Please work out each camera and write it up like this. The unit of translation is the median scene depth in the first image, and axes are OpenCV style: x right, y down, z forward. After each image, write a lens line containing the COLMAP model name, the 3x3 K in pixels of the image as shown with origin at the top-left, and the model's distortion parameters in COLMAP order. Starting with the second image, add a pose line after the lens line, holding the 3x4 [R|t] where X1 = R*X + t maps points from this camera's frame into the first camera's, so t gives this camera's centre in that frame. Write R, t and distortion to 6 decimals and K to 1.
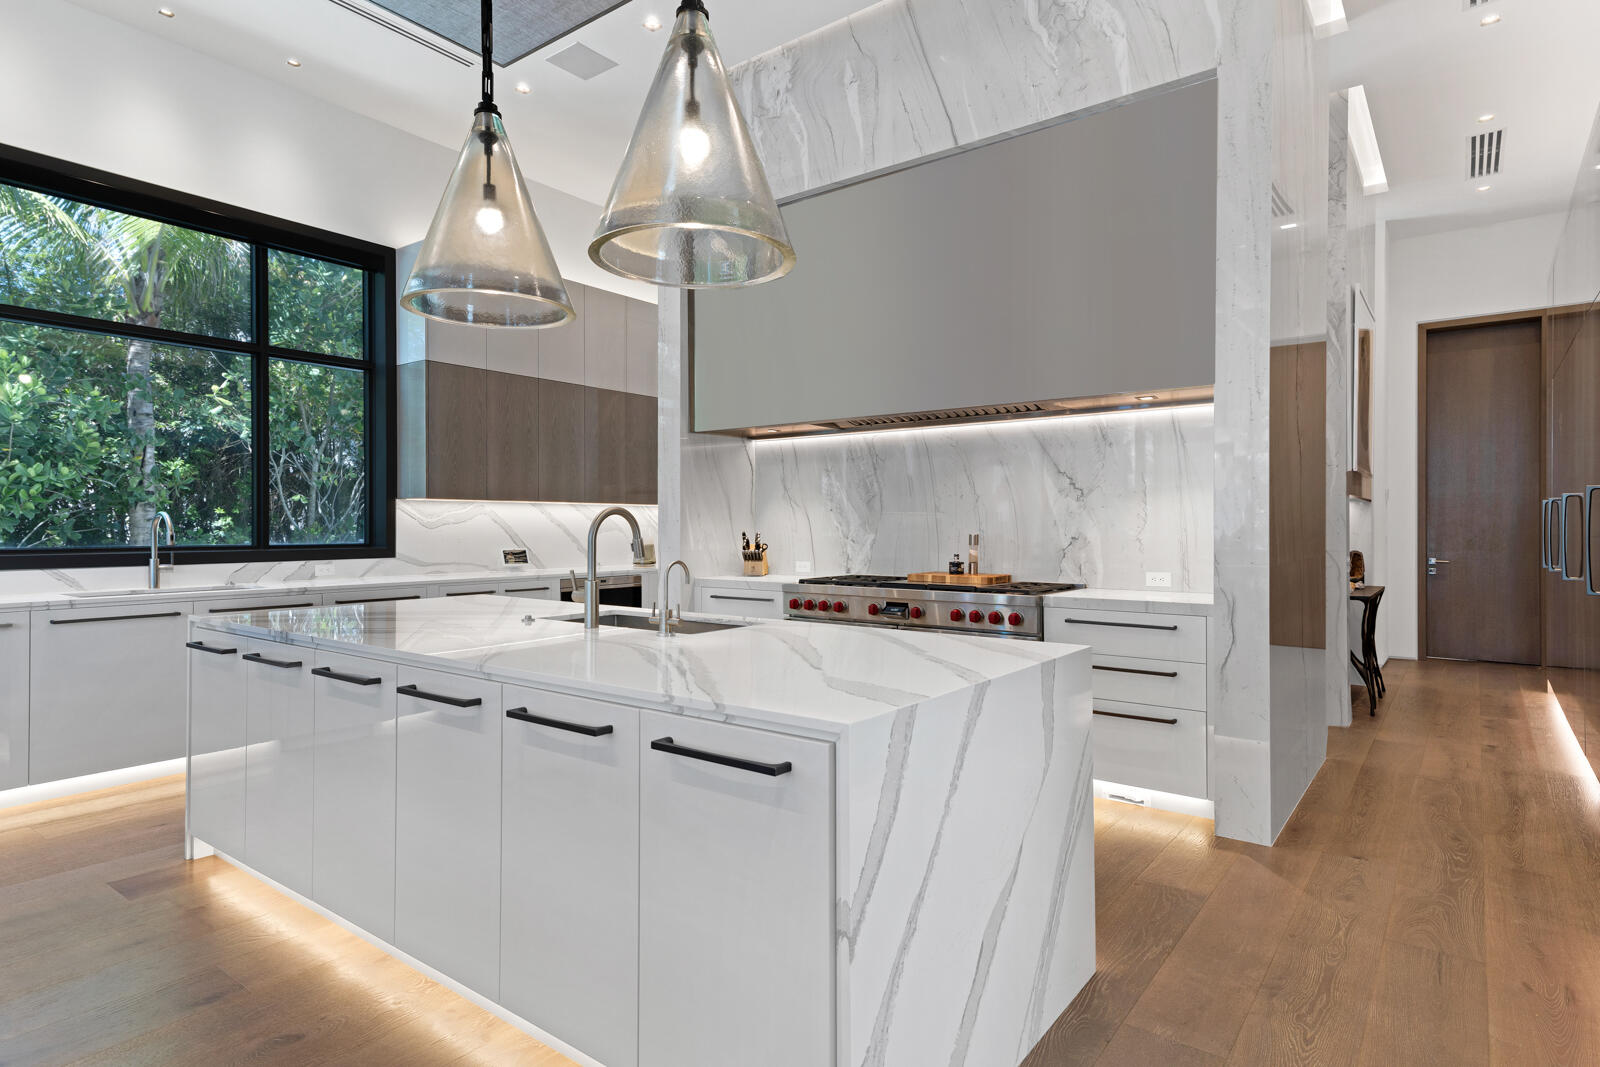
lens RADIAL K [[912.7, 0, 800.0], [0, 912.7, 533.5], [0, 0, 1]] dist [0.005980, 0.001963]
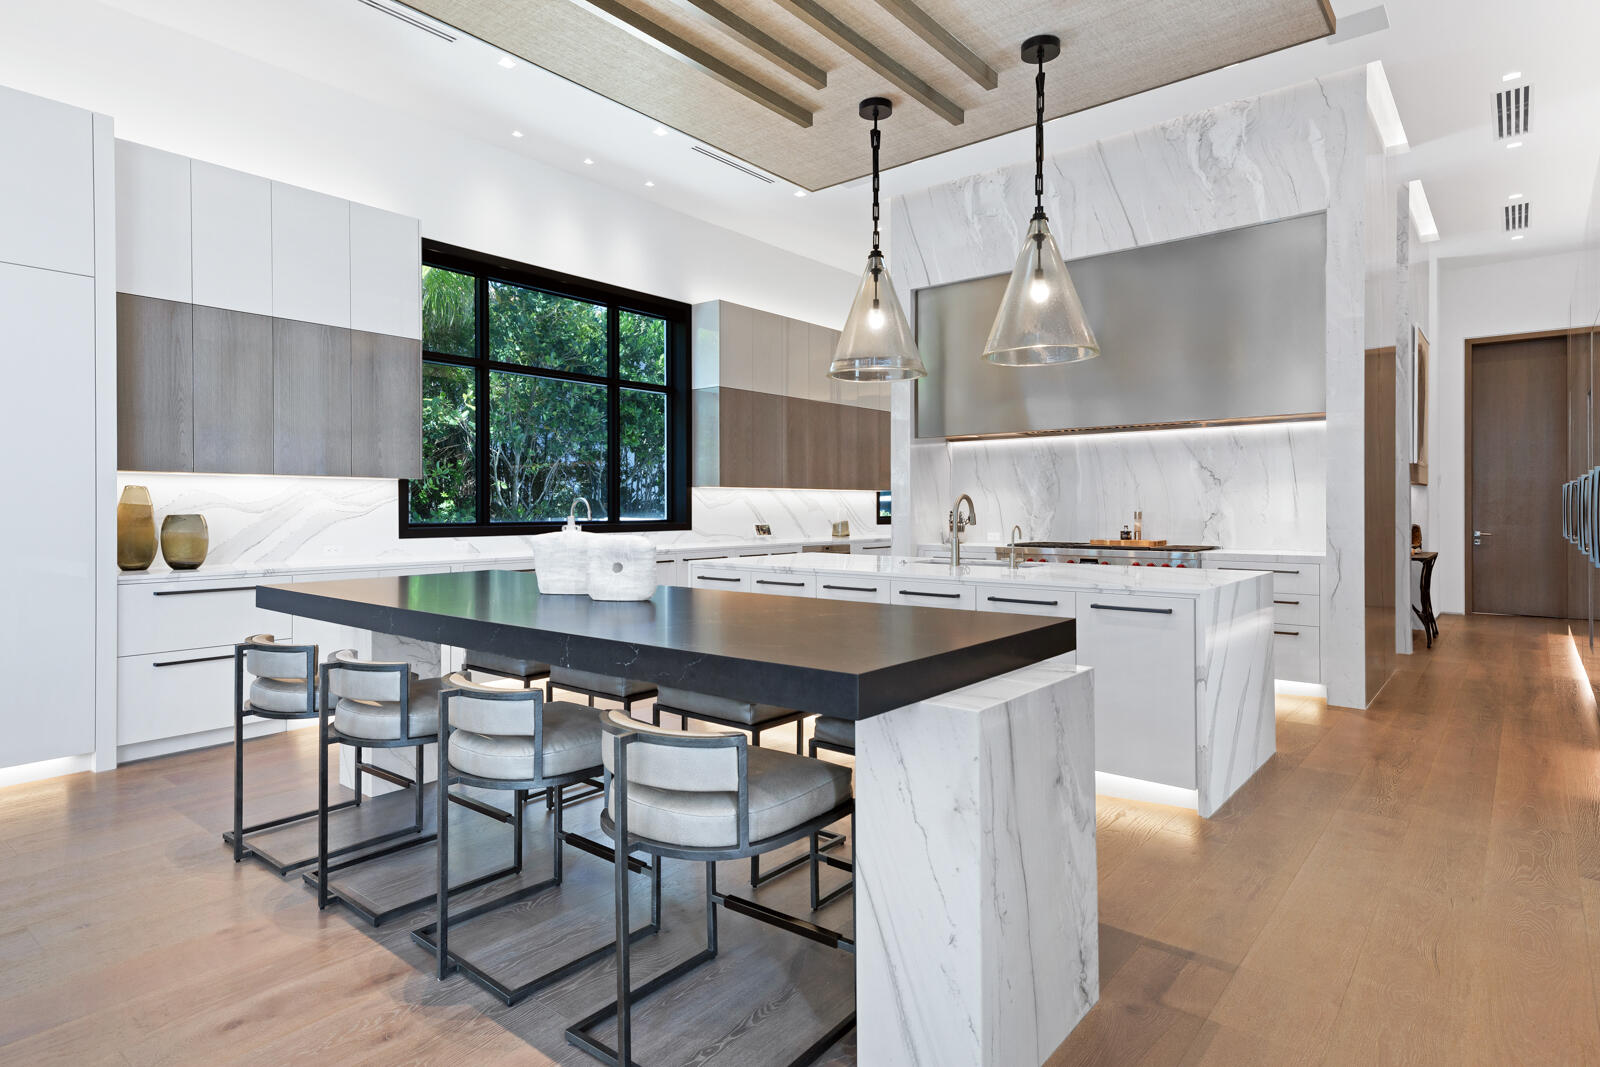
lens RADIAL K [[857.2, 0, 825.0], [0, 857.2, 513.4], [0, 0, 1]] dist [0.000671, -0.001346]
pose [[0.998752, -0.001873, -0.049907, -0.186394], [0.001858, 0.999998, -0.000341, 0.002672], [0.049907, 0.000248, 0.998754, -0.284356]]
